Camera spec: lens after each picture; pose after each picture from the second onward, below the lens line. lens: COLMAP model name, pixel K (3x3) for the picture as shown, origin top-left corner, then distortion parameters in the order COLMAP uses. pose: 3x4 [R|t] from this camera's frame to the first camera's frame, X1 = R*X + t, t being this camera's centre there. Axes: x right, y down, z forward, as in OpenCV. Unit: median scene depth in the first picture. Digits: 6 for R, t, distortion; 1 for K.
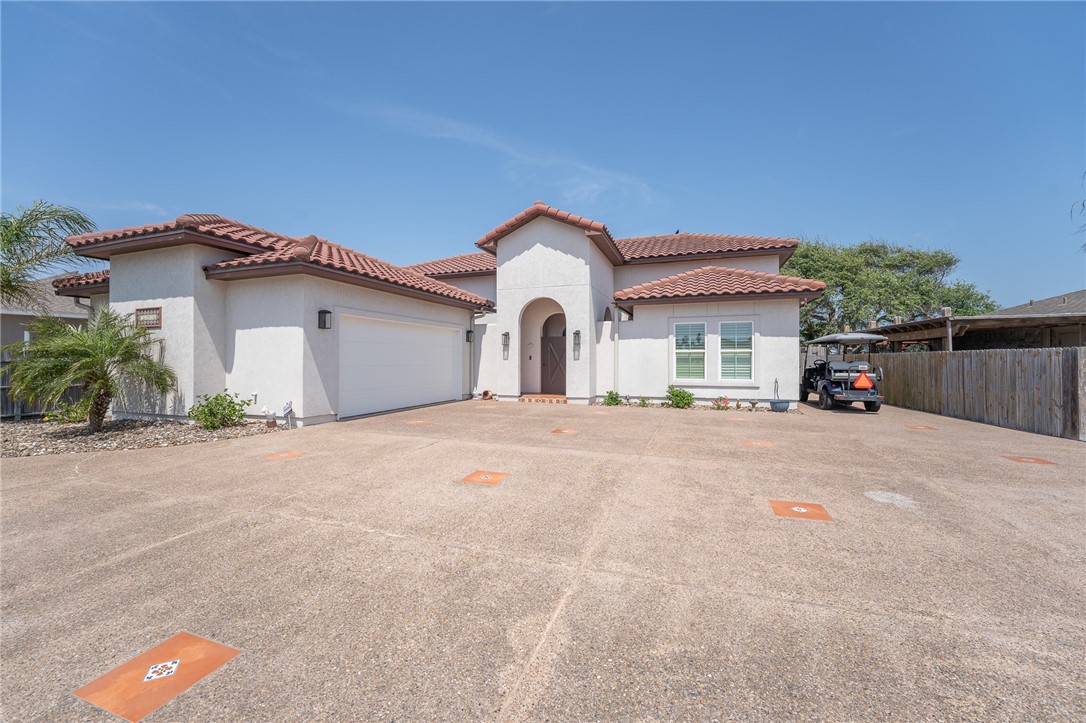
lens RADIAL K [[446.6, 0, 541.0], [0, 446.6, 359.2], [0, 0, 1]] dist [-0.035424, 0.006611]
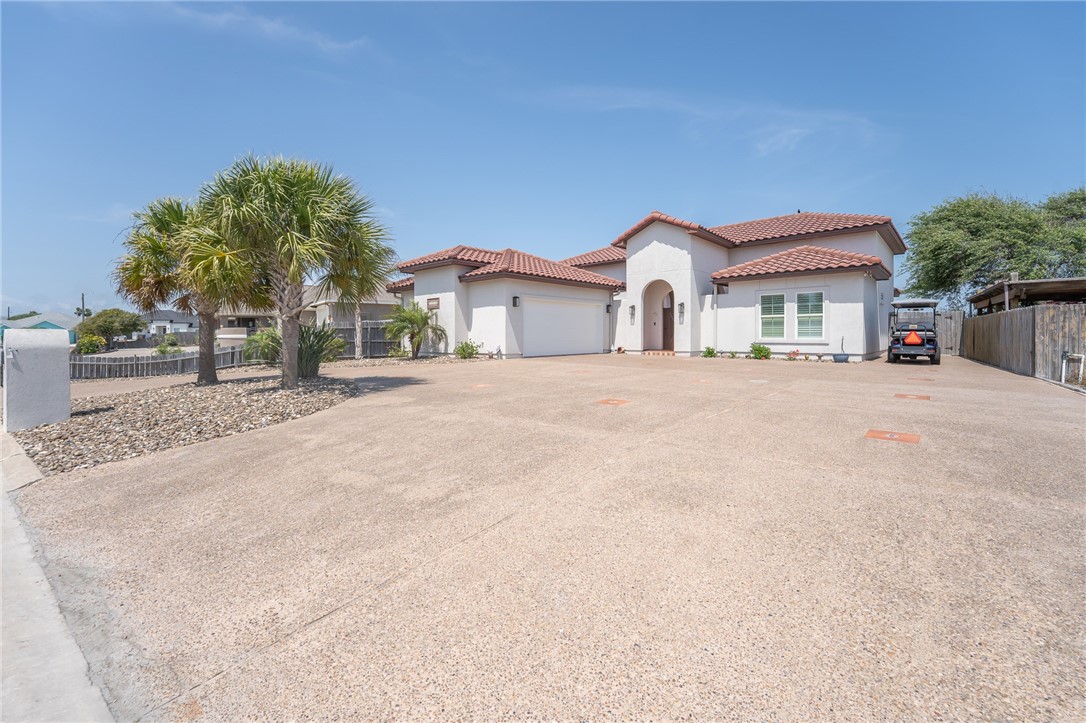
lens RADIAL K [[453.9, 0, 538.6], [0, 453.9, 340.1], [0, 0, 1]] dist [-0.033996, 0.005949]
pose [[0.921254, 0.001944, -0.388956, 0.222784], [0.004460, 0.999869, 0.015561, 0.027994], [0.388935, -0.016070, 0.921125, -0.472759]]
